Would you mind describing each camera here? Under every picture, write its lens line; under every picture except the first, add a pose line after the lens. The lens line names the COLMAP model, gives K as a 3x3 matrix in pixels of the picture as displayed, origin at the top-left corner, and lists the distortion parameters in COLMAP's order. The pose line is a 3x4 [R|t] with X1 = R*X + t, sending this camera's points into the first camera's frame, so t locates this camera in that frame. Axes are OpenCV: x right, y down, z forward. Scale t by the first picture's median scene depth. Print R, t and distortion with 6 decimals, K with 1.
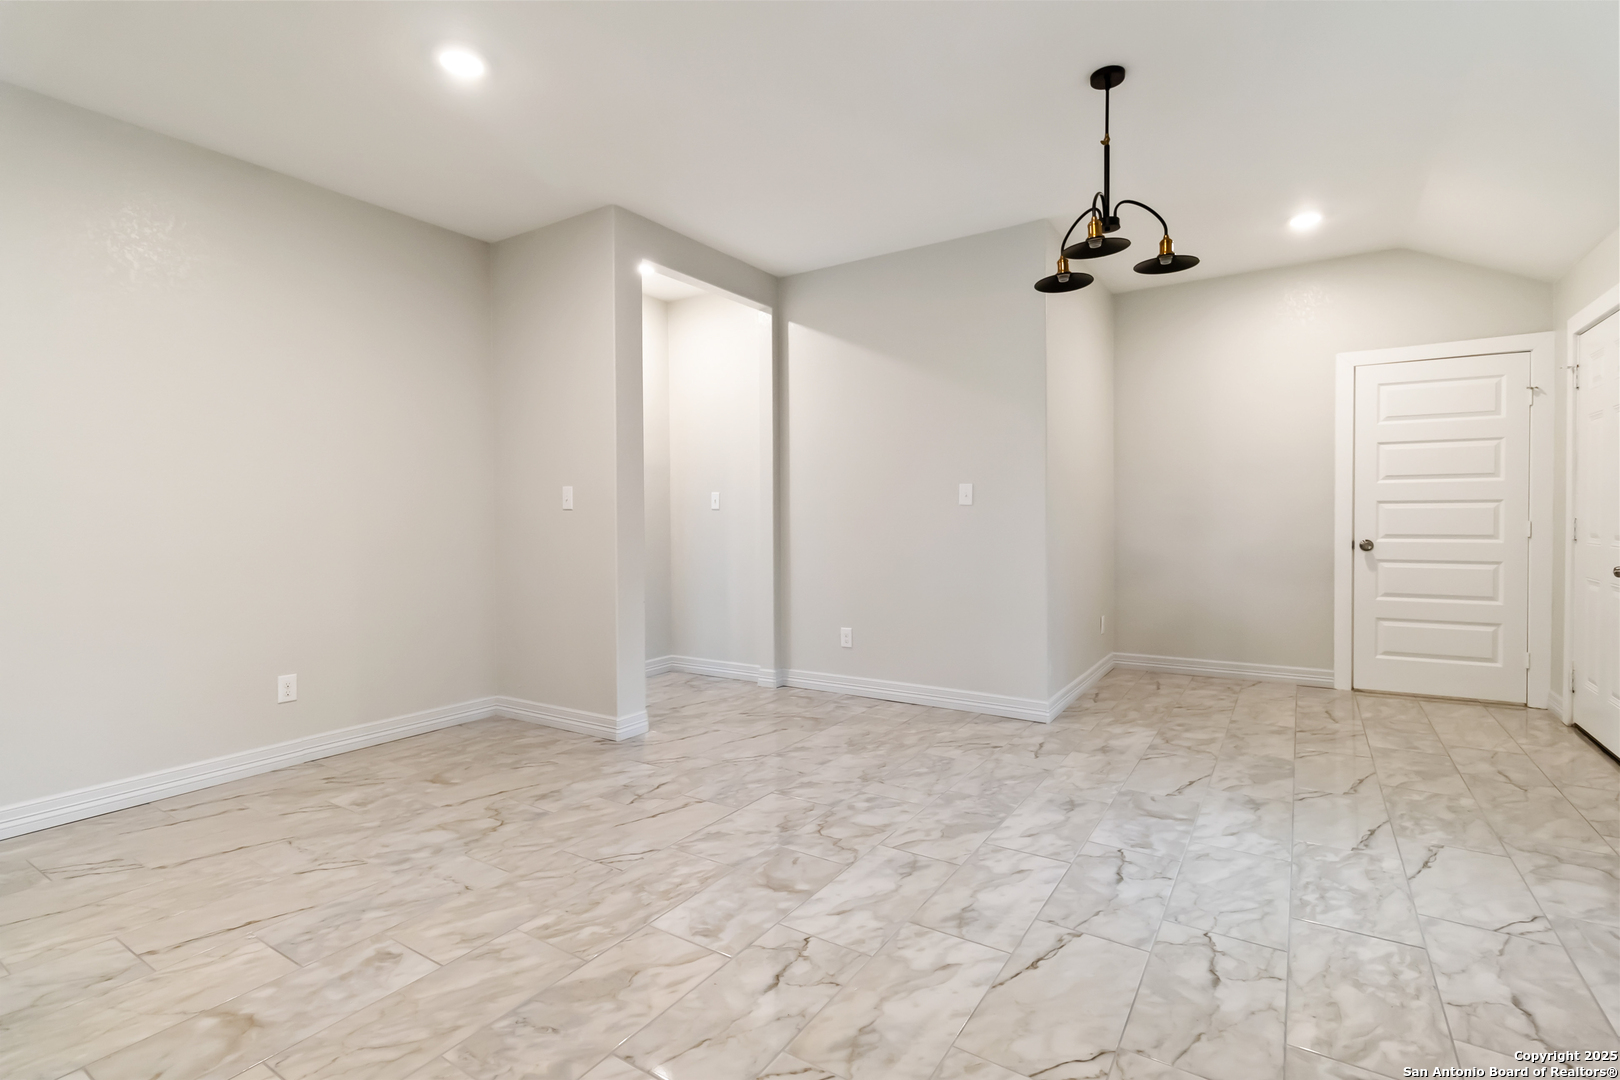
lens RADIAL K [[742.7, 0, 818.5], [0, 742.7, 547.5], [0, 0, 1]] dist [-0.003578, -0.000384]
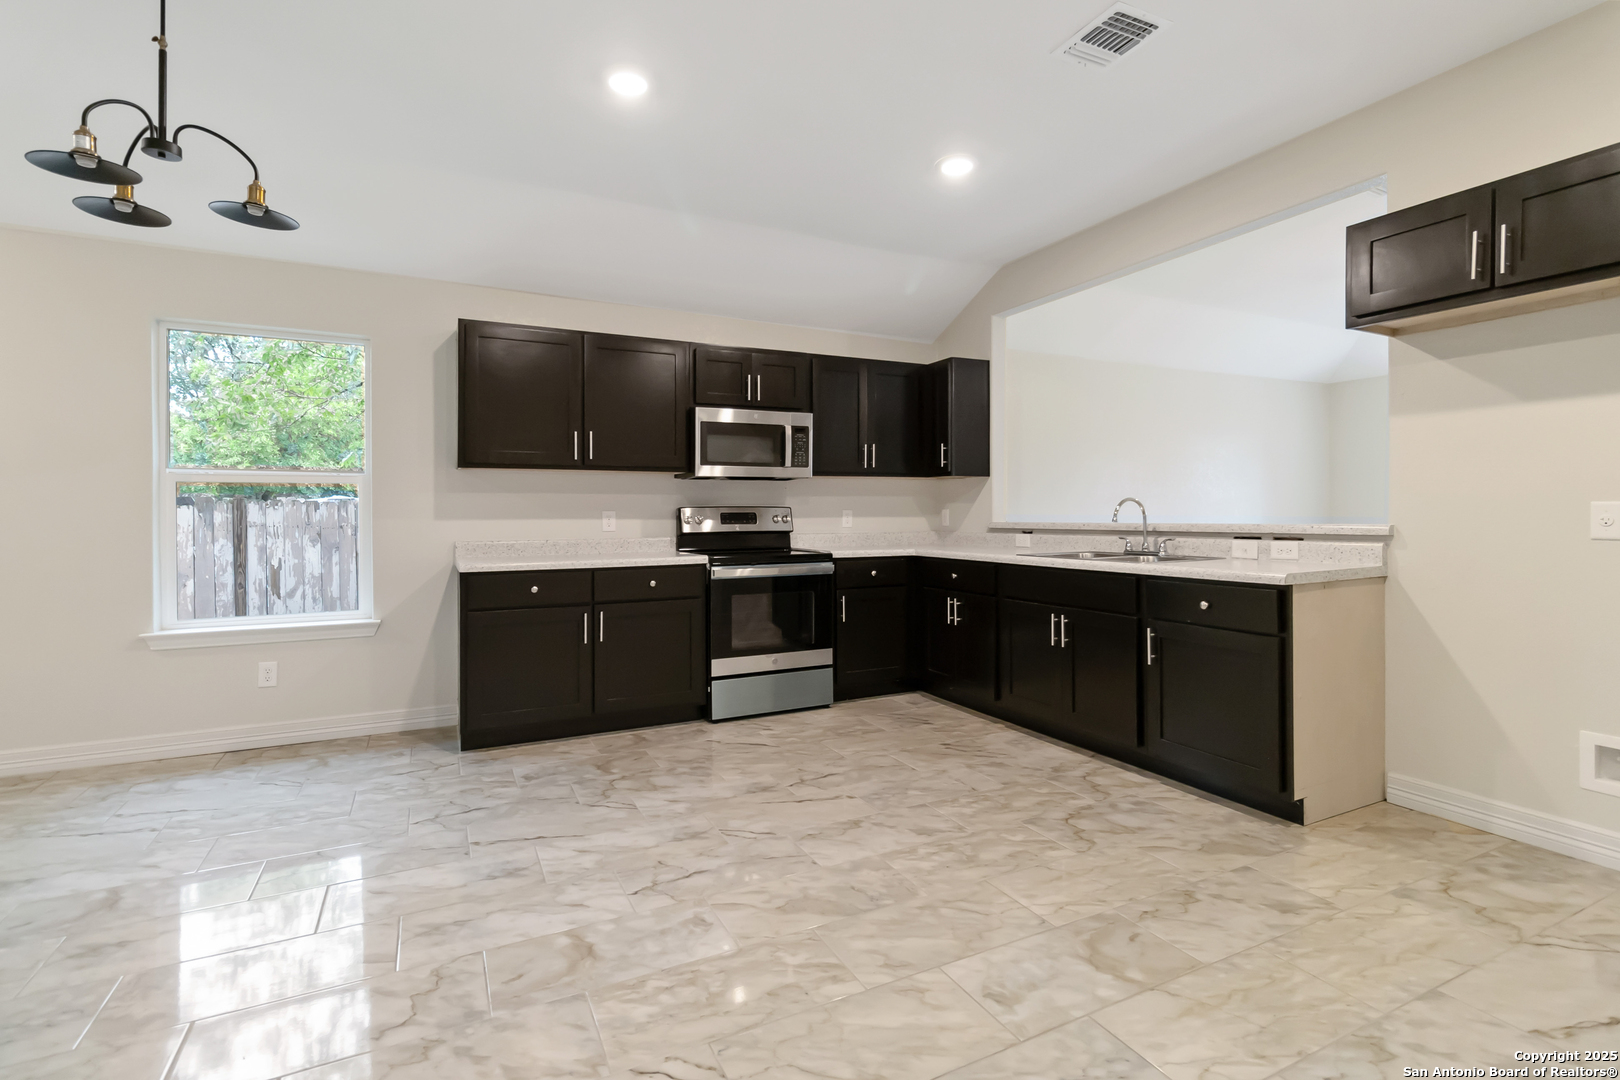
lens RADIAL K [[765.7, 0, 818.9], [0, 765.7, 517.3], [0, 0, 1]] dist [0.001987, 0.000566]
pose [[-0.861759, 0.009973, 0.507220, -0.627948], [0.034835, 0.998610, 0.039548, -0.052262], [-0.506120, 0.051750, -0.860909, 1.355932]]
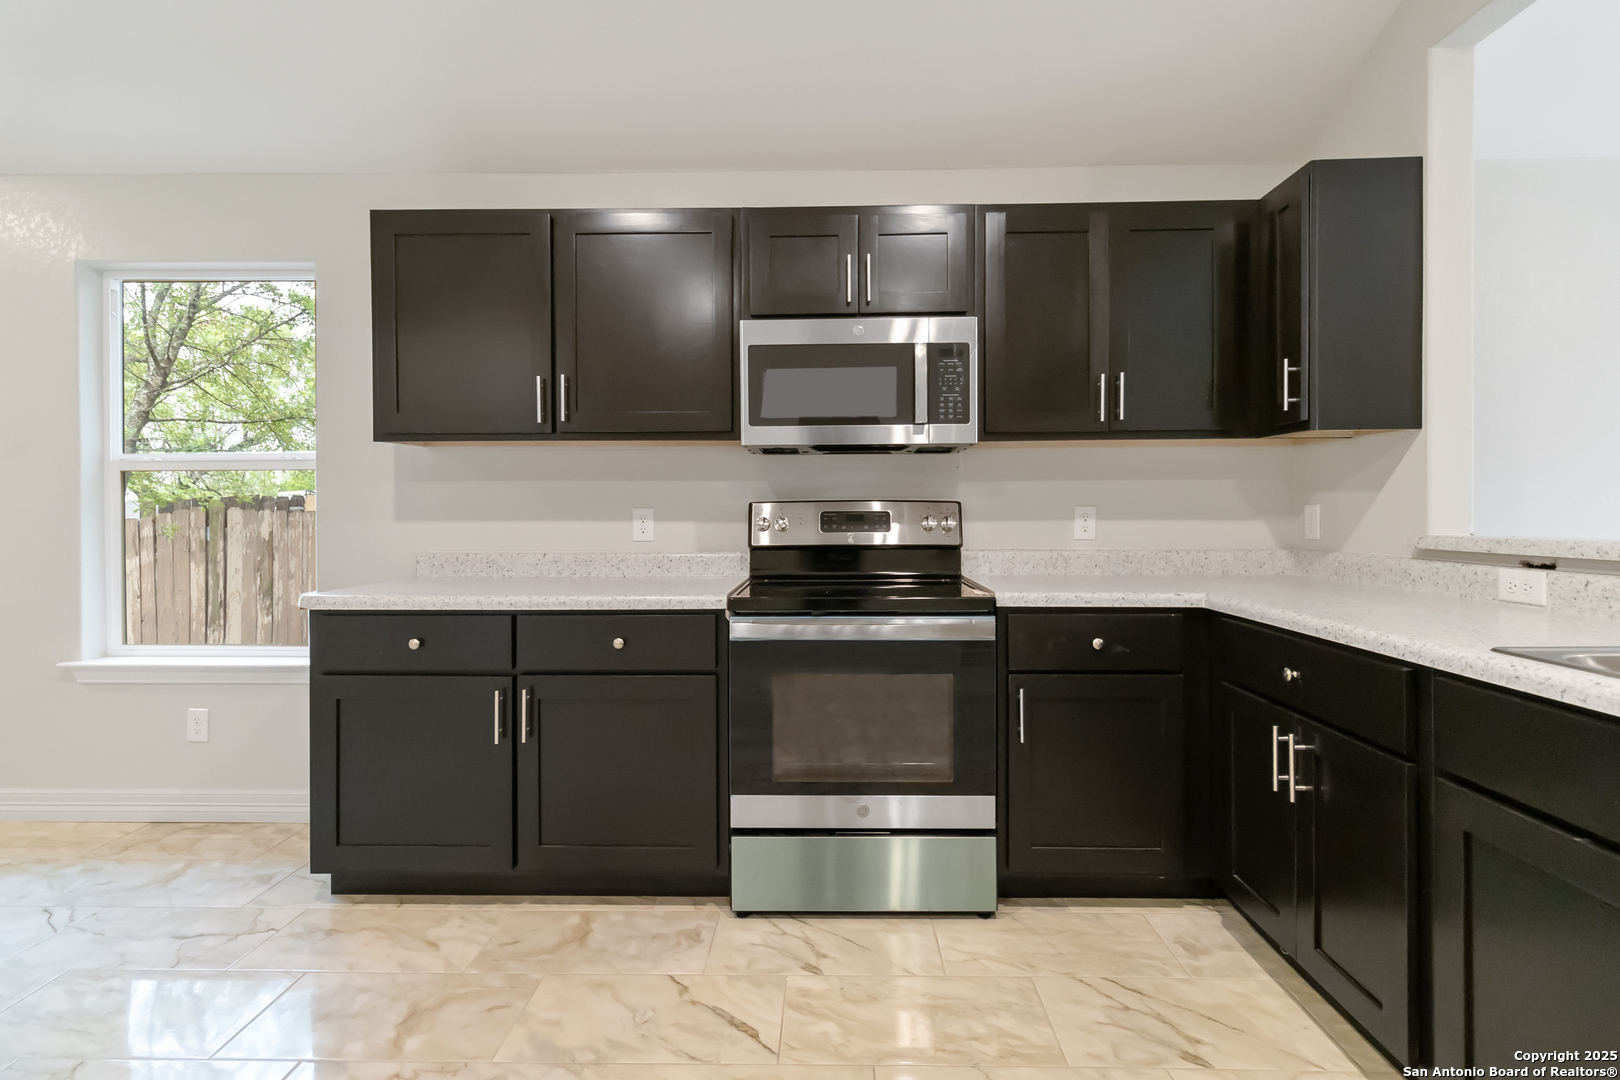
lens RADIAL K [[762.2, 0, 817.8], [0, 762.2, 511.5], [0, 0, 1]] dist [0.001399, 0.001138]
pose [[-0.523153, 0.008210, 0.852199, -0.387394], [0.045142, 0.998817, 0.018089, -0.019105], [-0.851042, 0.047933, -0.522905, 0.479341]]
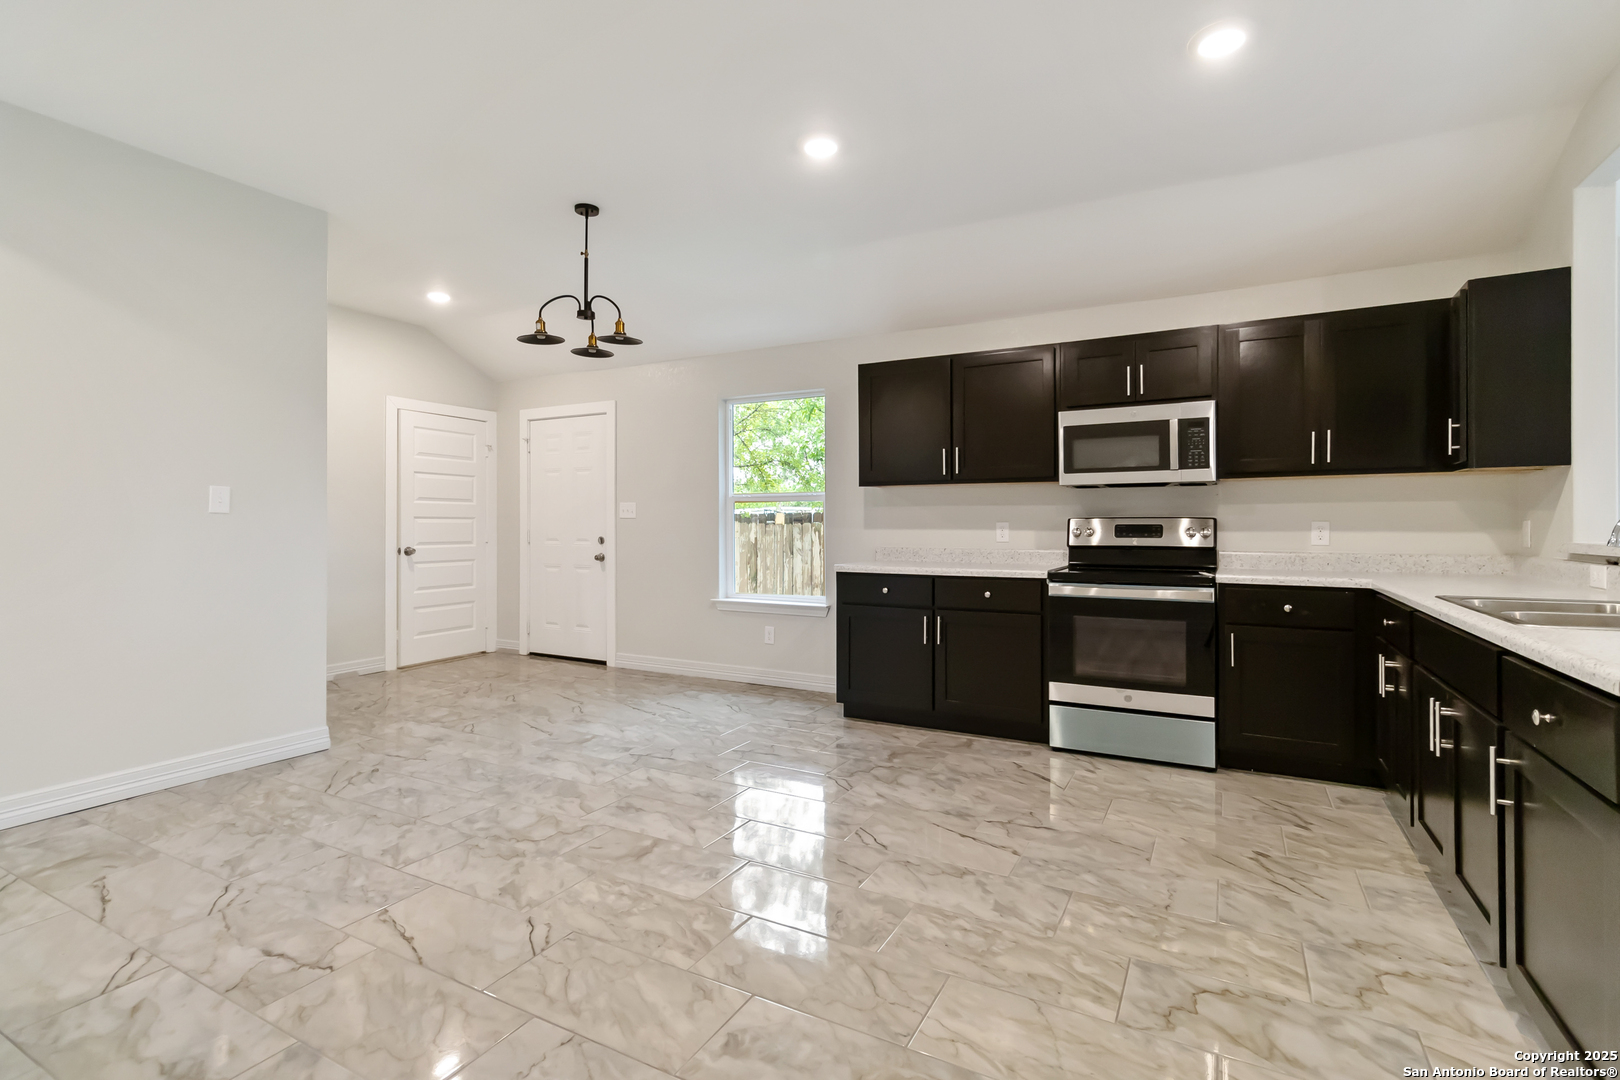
lens RADIAL K [[761.3, 0, 819.4], [0, 761.3, 517.6], [0, 0, 1]] dist [0.003087, 0.000237]
pose [[-0.076105, 0.017406, 0.996948, -1.055997], [0.043901, 0.998937, -0.014089, -0.019398], [-0.996133, 0.042695, -0.076789, 0.680515]]
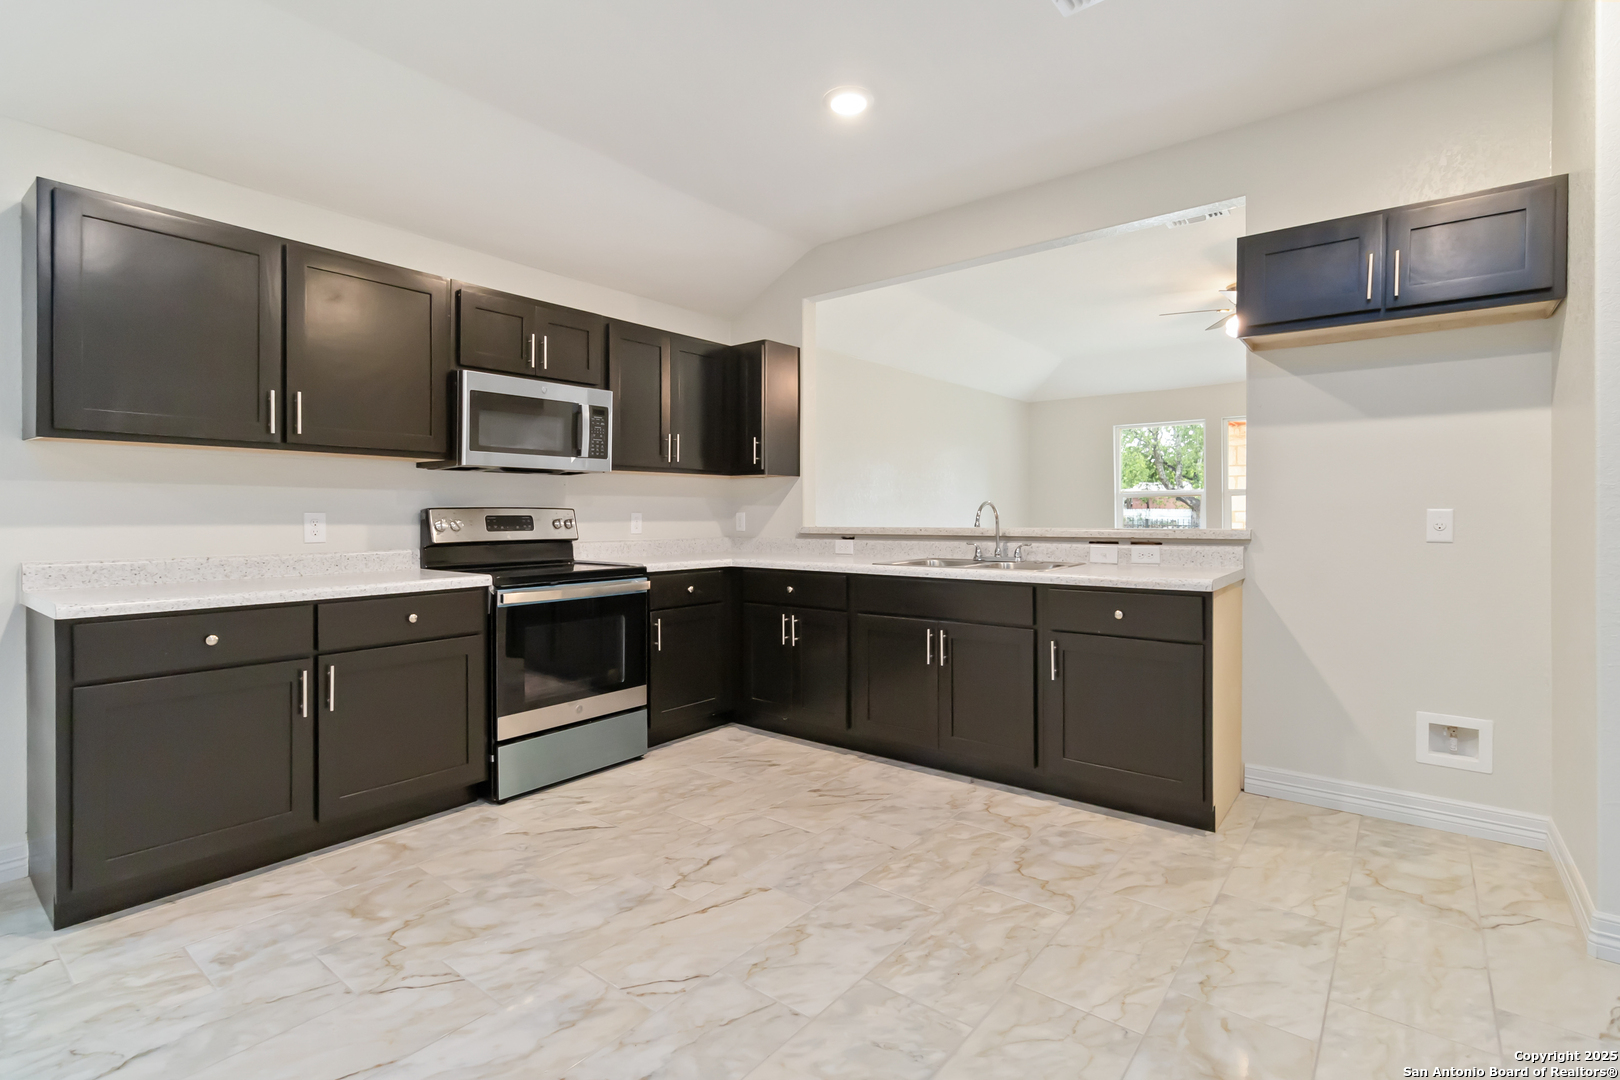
lens RADIAL K [[765.7, 0, 818.9], [0, 765.7, 517.3], [0, 0, 1]] dist [0.001987, 0.000566]
pose [[-0.995535, 0.009604, 0.093906, -0.234326], [0.014122, 0.998768, 0.047566, -0.052614], [-0.093333, 0.048680, -0.994444, 1.210968]]
